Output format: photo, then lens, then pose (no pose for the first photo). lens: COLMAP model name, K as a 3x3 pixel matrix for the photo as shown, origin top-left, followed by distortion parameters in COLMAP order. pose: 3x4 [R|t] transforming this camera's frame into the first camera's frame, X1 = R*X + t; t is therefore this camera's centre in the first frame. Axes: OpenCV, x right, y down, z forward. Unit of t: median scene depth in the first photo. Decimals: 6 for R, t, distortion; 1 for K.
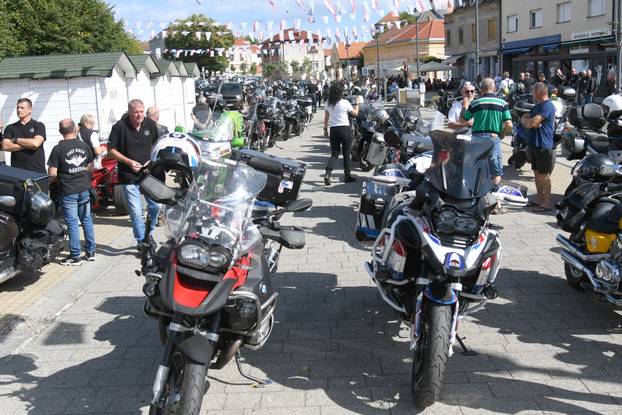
lens RADIAL K [[652.4, 0, 311.0], [0, 652.4, 207.5], [0, 0, 1]] dist [-0.096669, 0.051964]
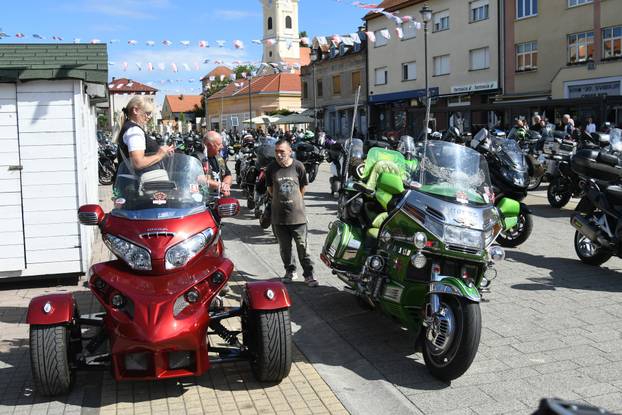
lens RADIAL K [[652.4, 0, 311.0], [0, 652.4, 207.5], [0, 0, 1]] dist [-0.096669, 0.051964]
pose [[0.960773, -0.010809, 0.277124, -0.051338], [0.034223, 0.996224, -0.079793, -0.009079], [-0.275215, 0.086147, 0.957515, 0.077617]]
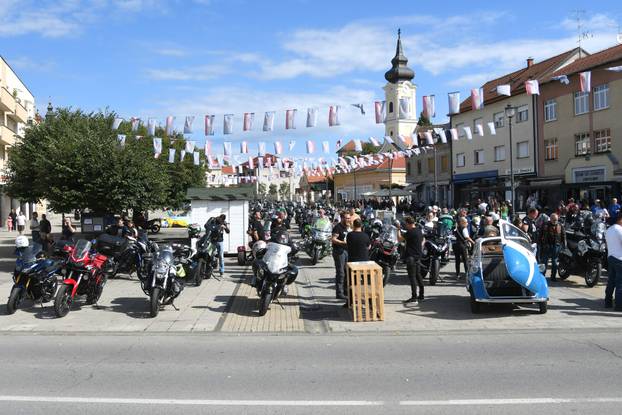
lens RADIAL K [[652.4, 0, 311.0], [0, 652.4, 207.5], [0, 0, 1]] dist [-0.096669, 0.051964]
pose [[0.997648, 0.021706, 0.065023, -0.044500], [-0.009516, 0.983211, -0.182222, 0.029045], [-0.067887, 0.181175, 0.981105, -0.156805]]
